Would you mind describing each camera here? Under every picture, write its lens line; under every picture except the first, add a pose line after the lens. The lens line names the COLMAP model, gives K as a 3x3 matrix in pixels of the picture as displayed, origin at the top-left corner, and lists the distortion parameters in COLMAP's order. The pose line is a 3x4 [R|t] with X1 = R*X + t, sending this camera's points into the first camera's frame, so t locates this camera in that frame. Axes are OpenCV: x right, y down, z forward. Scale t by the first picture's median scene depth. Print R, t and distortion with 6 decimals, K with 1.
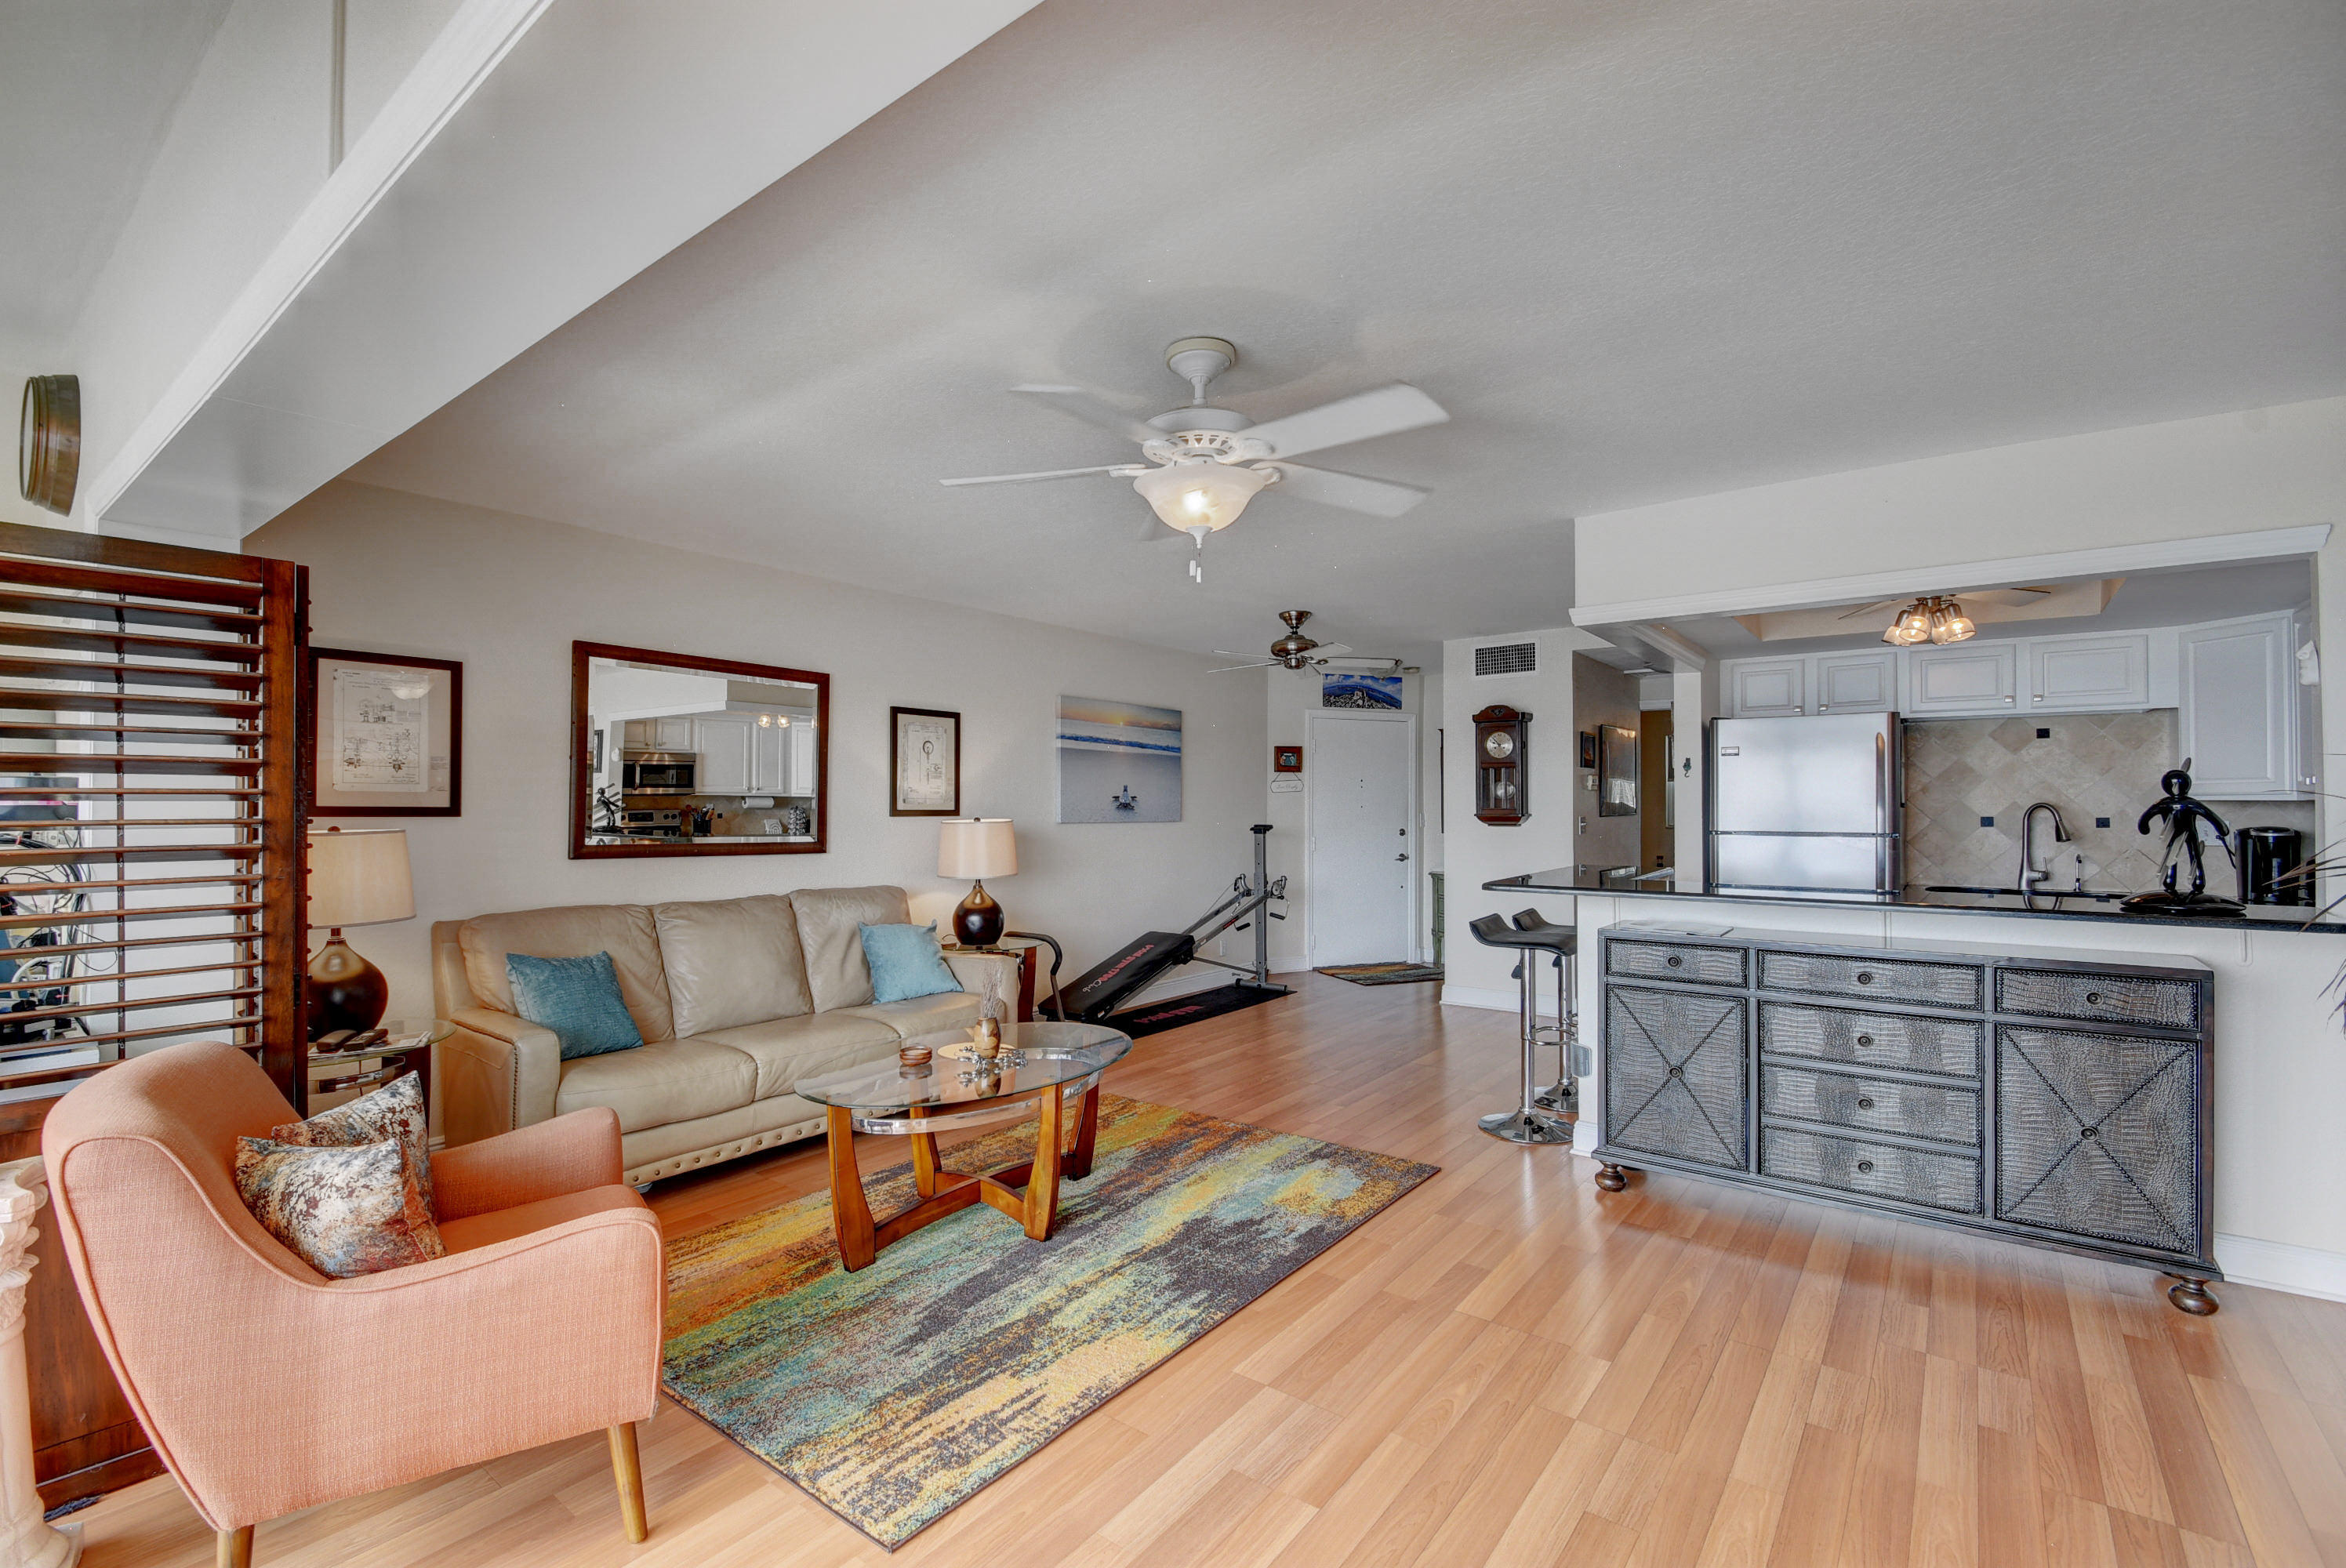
lens RADIAL K [[1033.9, 0, 1146.8], [0, 1033.9, 792.8], [0, 0, 1]] dist [-0.000100, -0.008689]
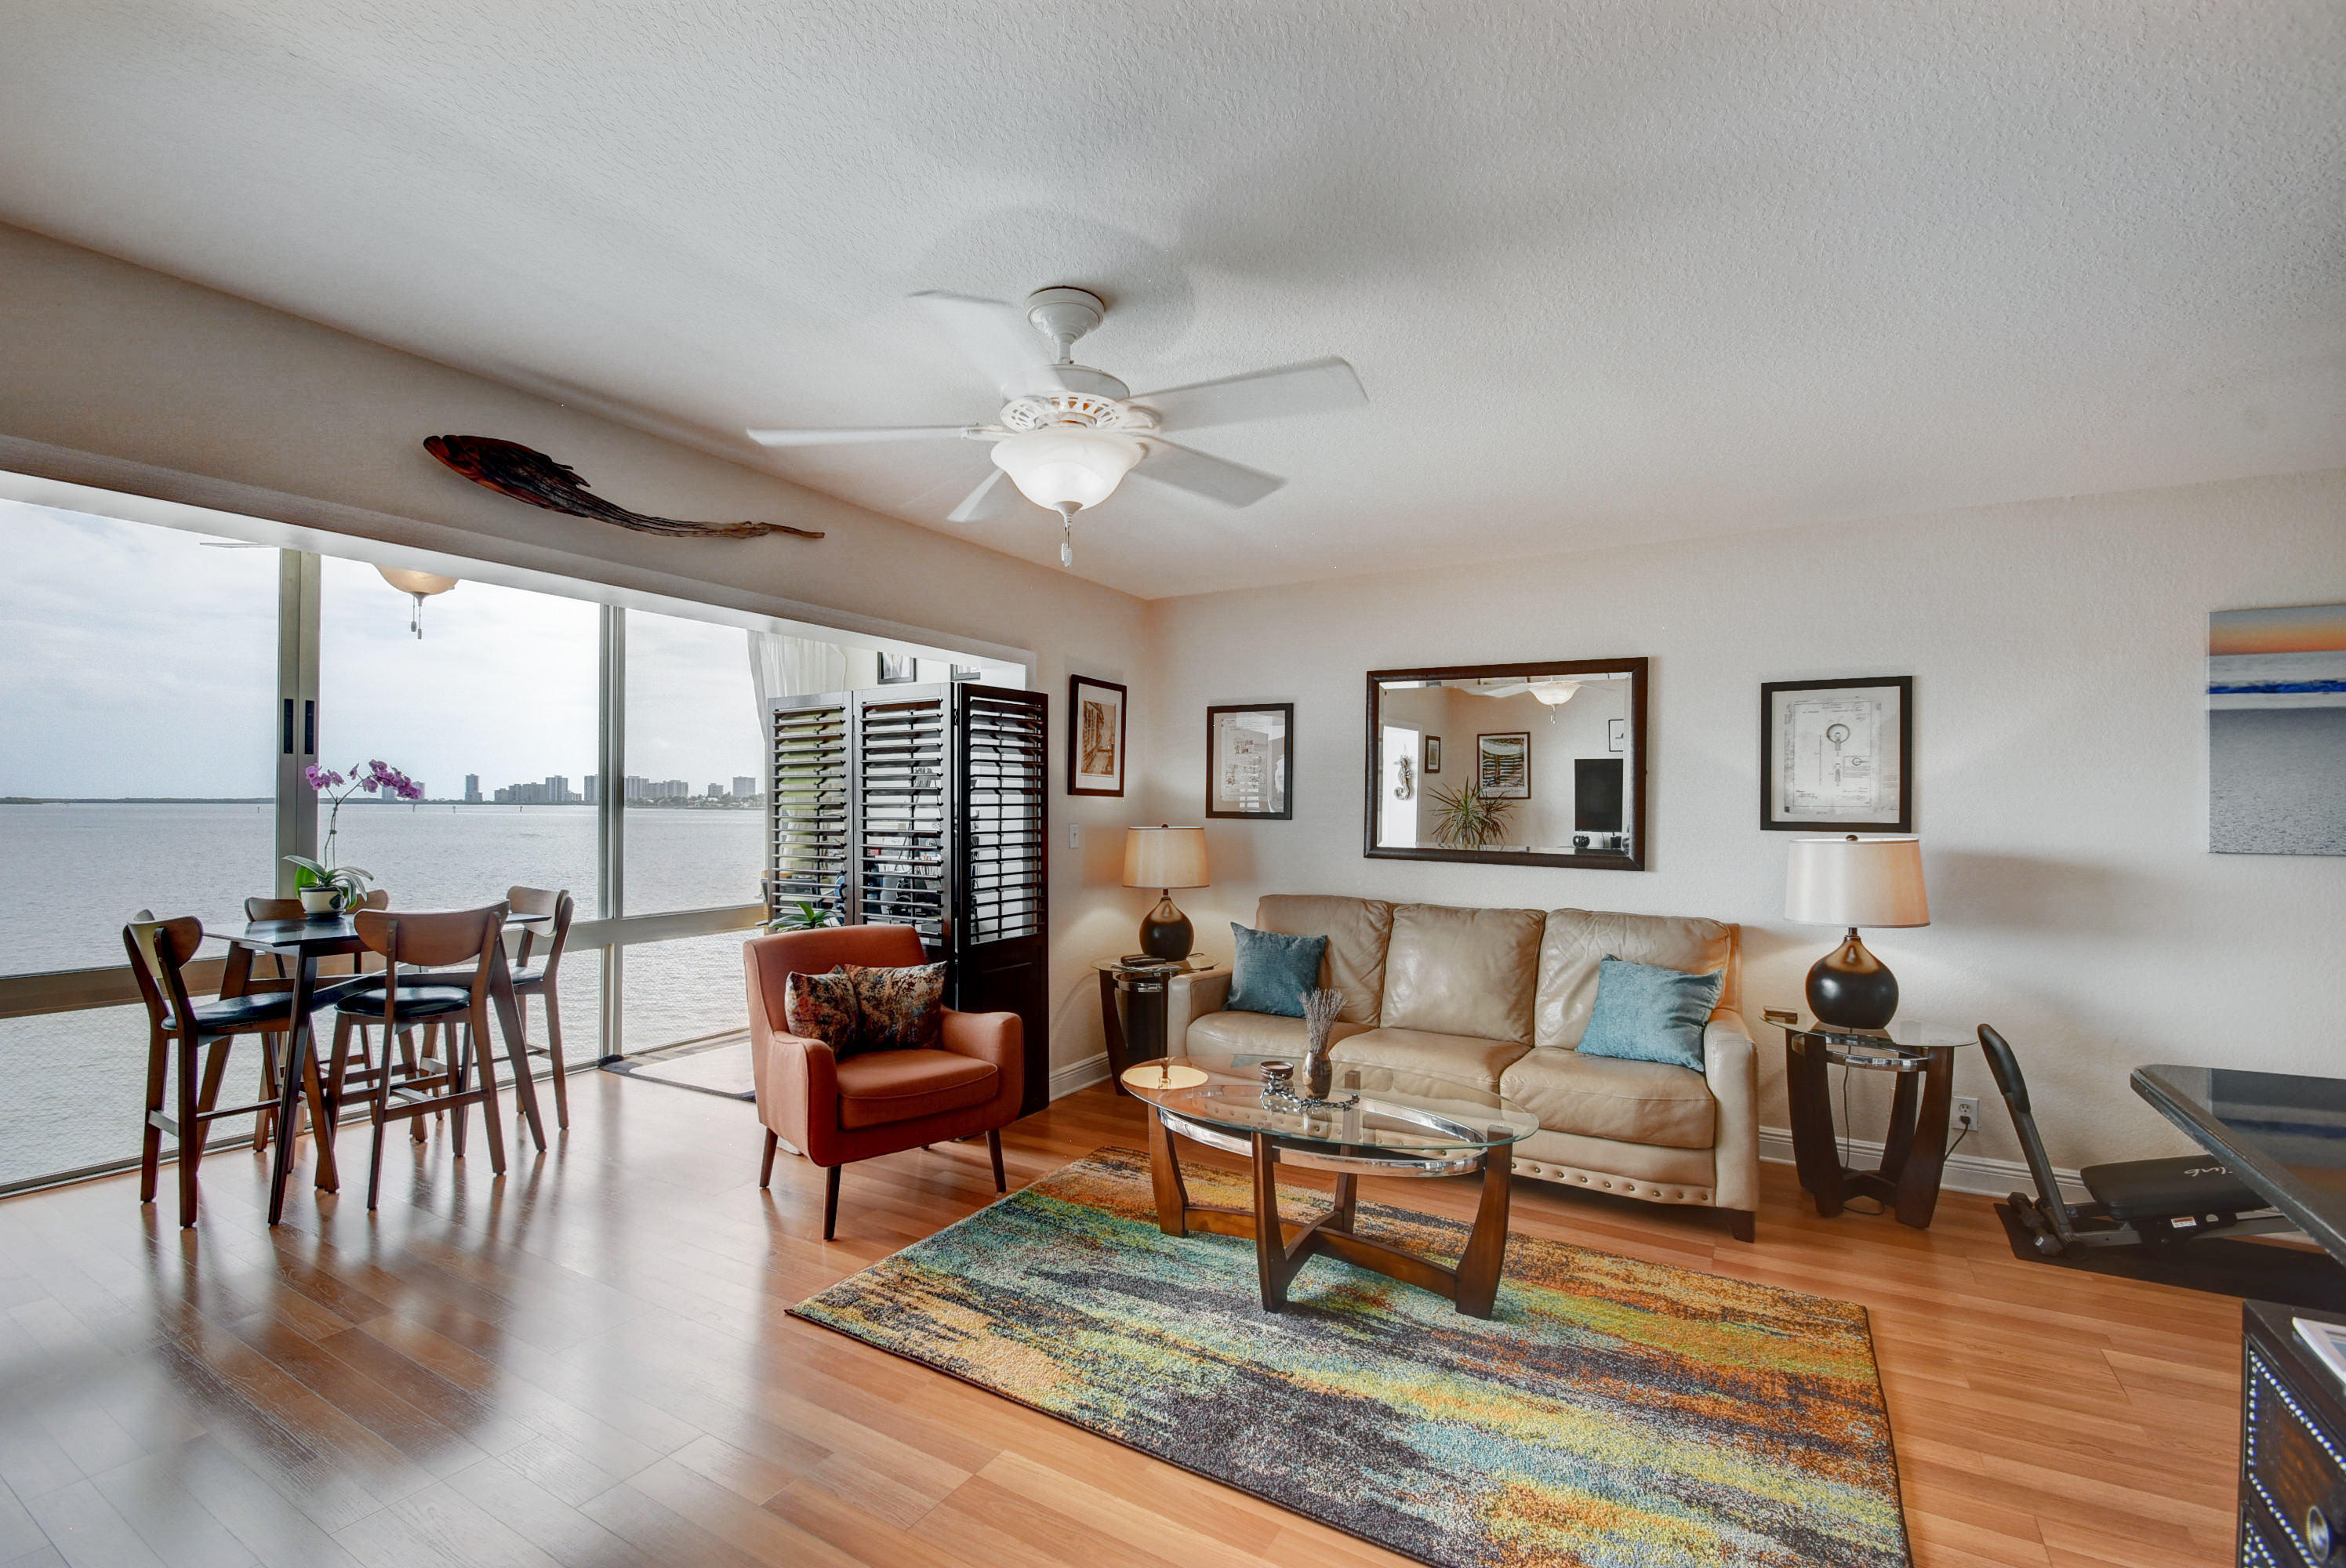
lens RADIAL K [[1033.9, 0, 1121.5], [0, 1033.9, 801.9], [0, 0, 1]] dist [-0.000100, -0.008689]
pose [[0.103621, -0.000229, -0.994617, 0.732674], [0.007291, 0.999973, 0.000529, -0.002370], [0.994590, -0.007307, 0.103620, 0.751550]]
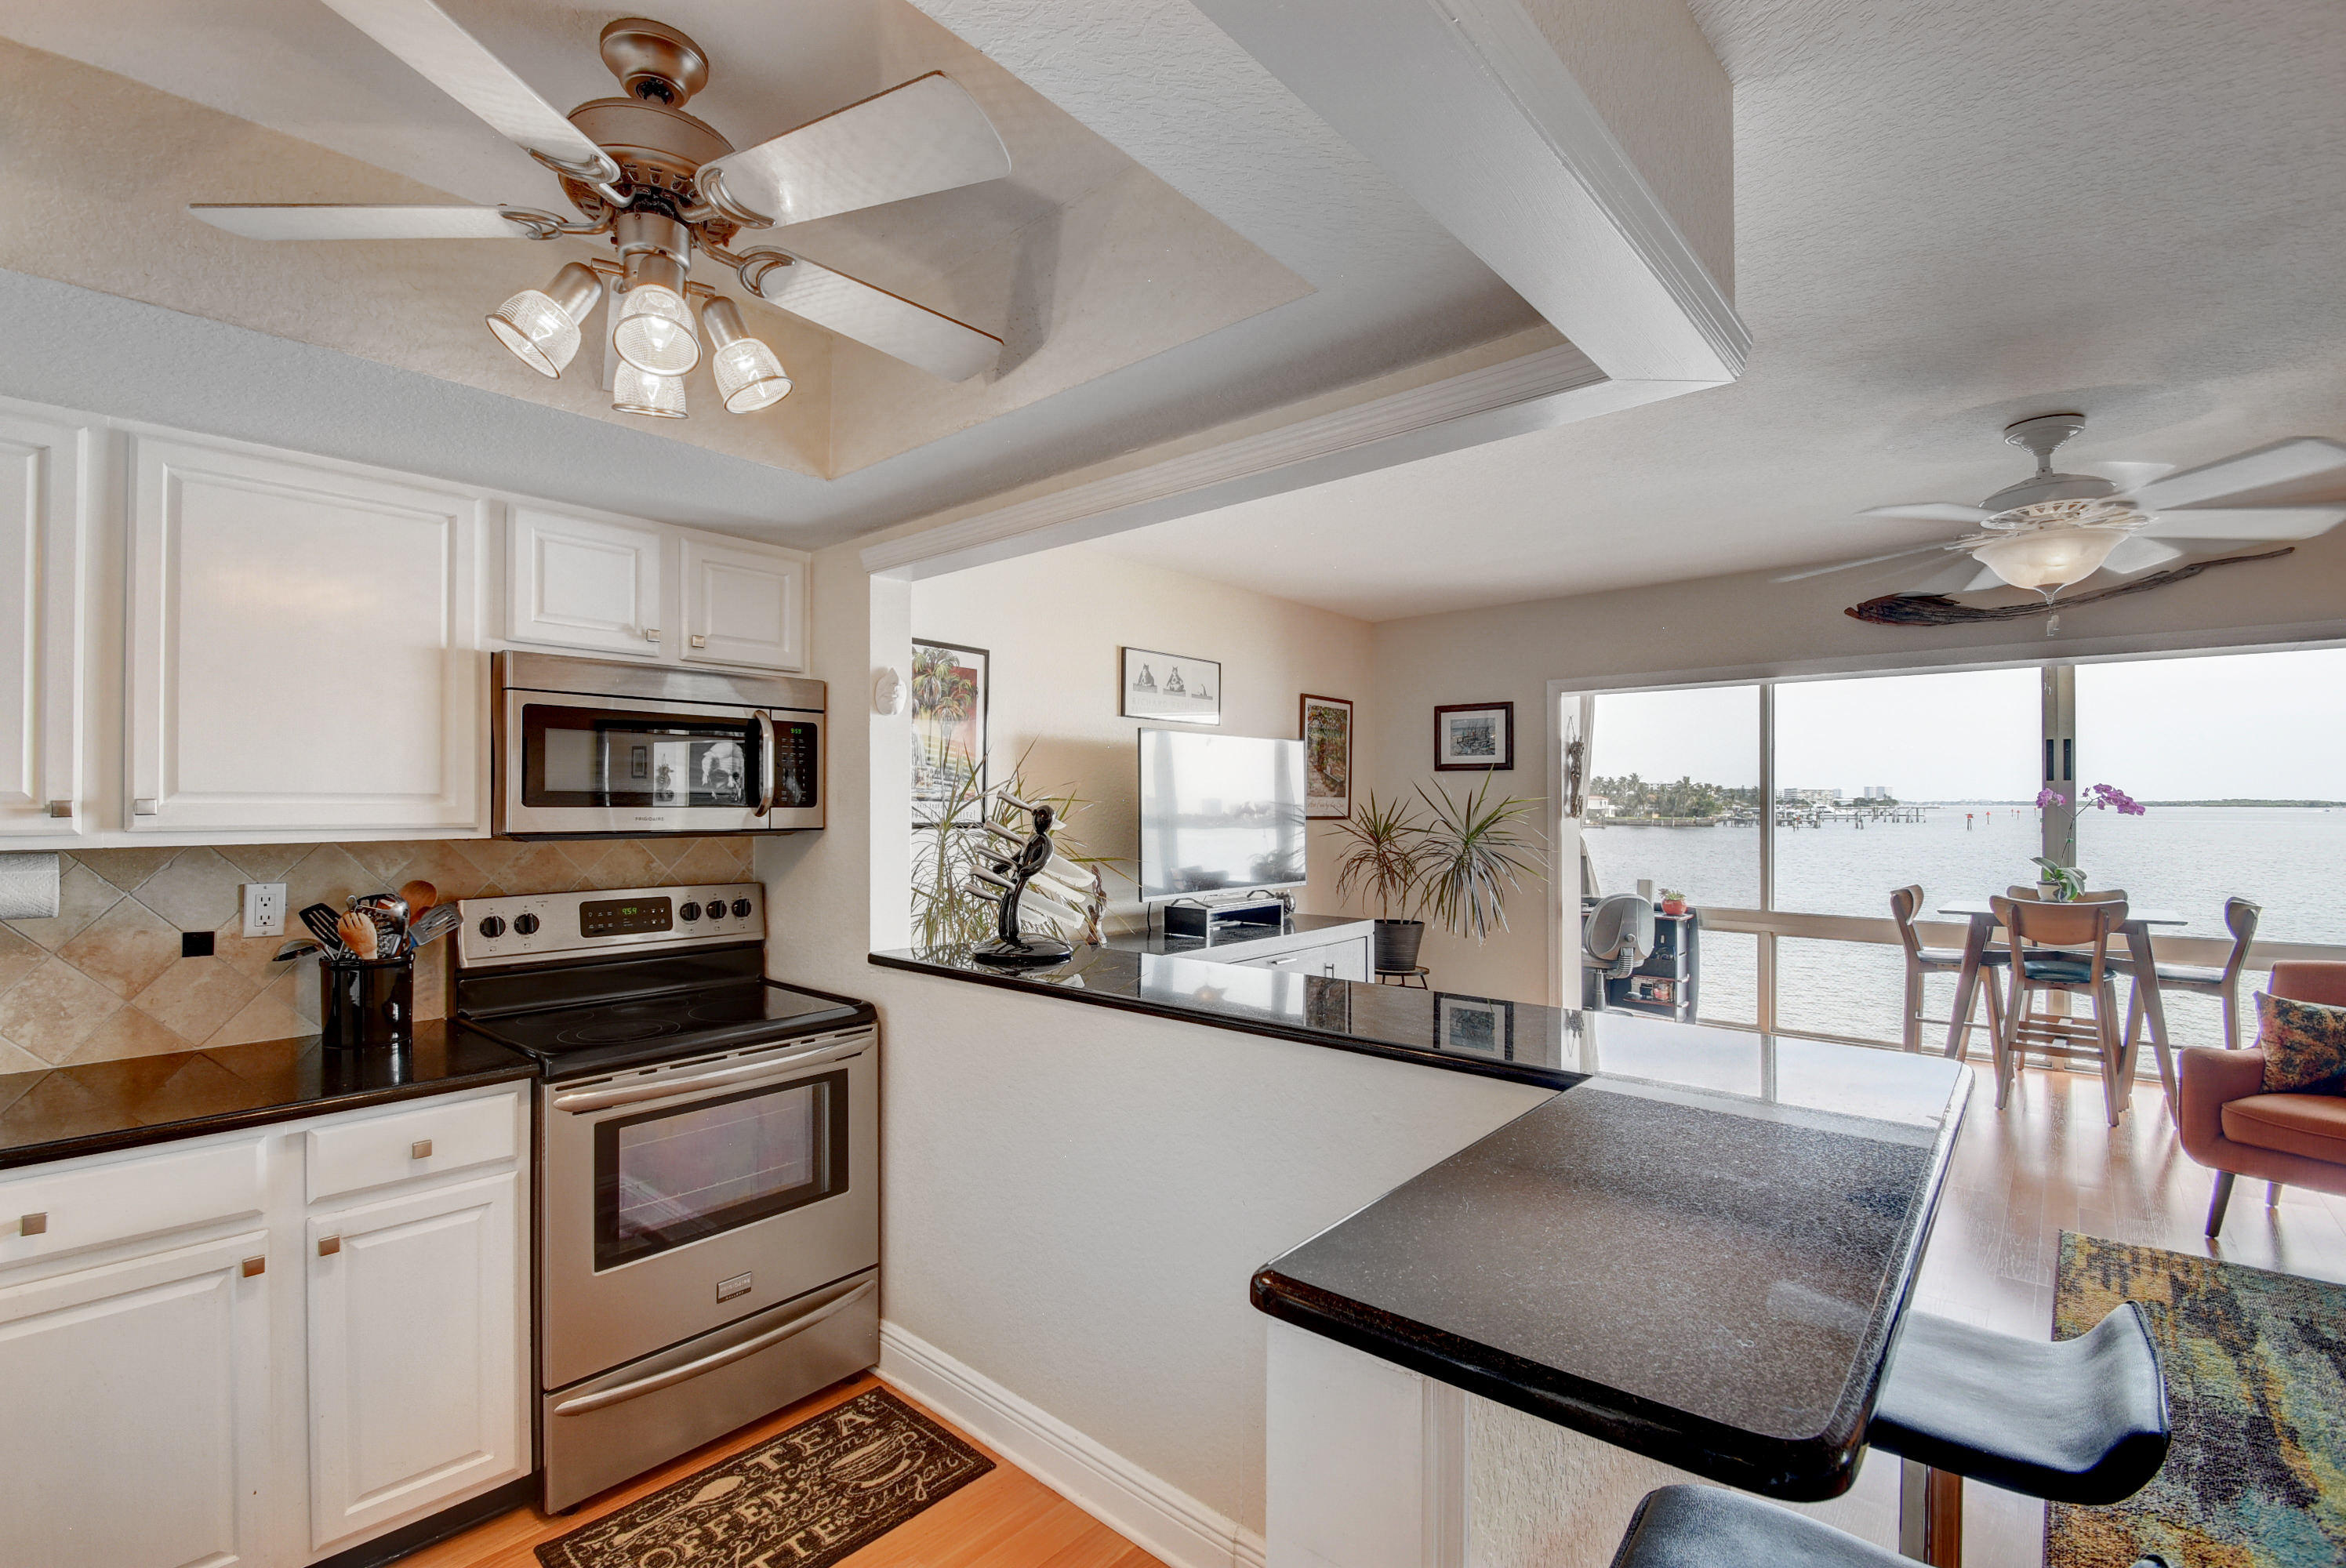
lens RADIAL K [[1033.9, 0, 1132.9], [0, 1033.9, 793.5], [0, 0, 1]] dist [-0.000100, -0.008689]
pose [[-0.997564, 0.001508, 0.069743, 0.733132], [-0.000026, 0.999758, -0.021983, -0.011138], [-0.069759, -0.021931, -0.997323, 1.685288]]
